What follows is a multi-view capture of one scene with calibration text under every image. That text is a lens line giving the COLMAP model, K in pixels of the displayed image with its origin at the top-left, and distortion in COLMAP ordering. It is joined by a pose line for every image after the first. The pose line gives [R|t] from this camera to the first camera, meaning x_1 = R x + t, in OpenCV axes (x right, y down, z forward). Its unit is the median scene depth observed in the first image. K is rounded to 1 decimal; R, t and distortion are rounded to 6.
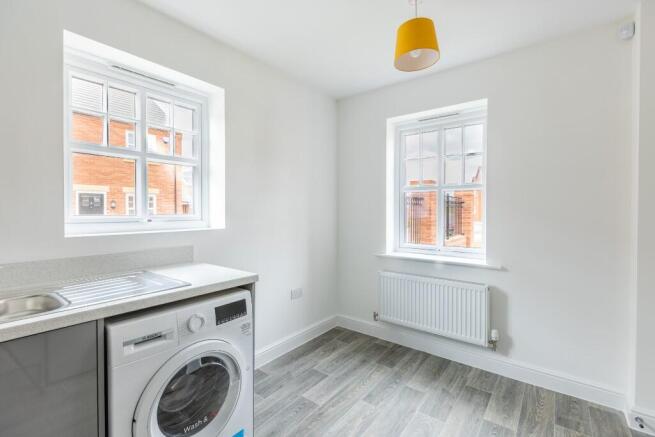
lens RADIAL K [[293.8, 0, 326.8], [0, 293.8, 212.8], [0, 0, 1]] dist [-0.000792, -0.000671]
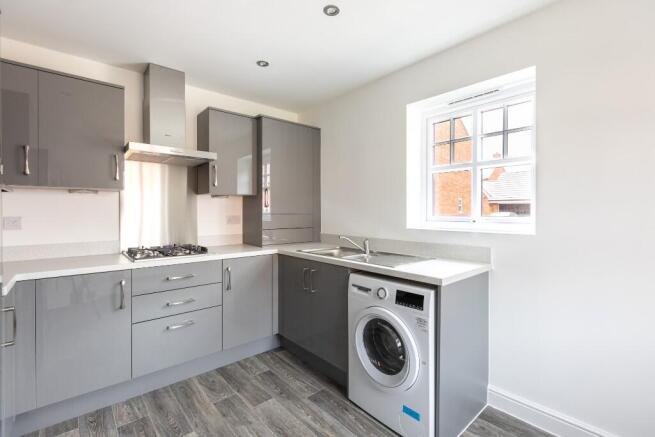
lens RADIAL K [[293.8, 0, 327.0], [0, 293.8, 213.0], [0, 0, 1]] dist [-0.000792, -0.000671]
pose [[-0.182428, 0.000249, -0.983219, 0.574007], [-0.010408, 0.999943, 0.002184, -0.002448], [0.983164, 0.010632, -0.182415, 0.587290]]
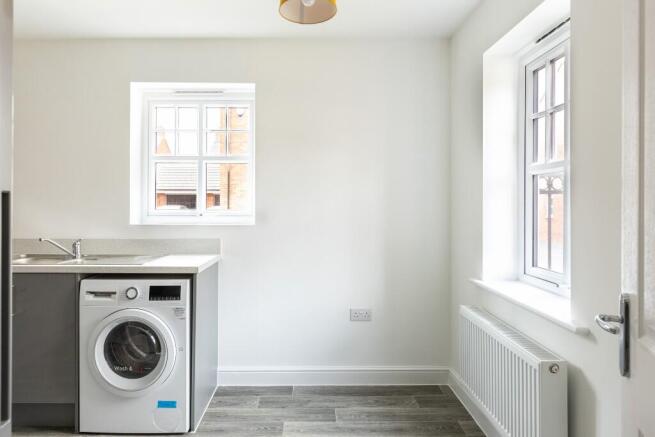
lens RADIAL K [[431.4, 0, 305.7], [0, 431.4, 203.3], [0, 0, 1]] dist [-0.003261, -0.000925]
pose [[0.617393, -0.005192, -0.786638, 0.901536], [-0.007615, 0.999892, -0.012576, -0.000947], [0.786618, 0.013755, 0.617287, 0.250415]]
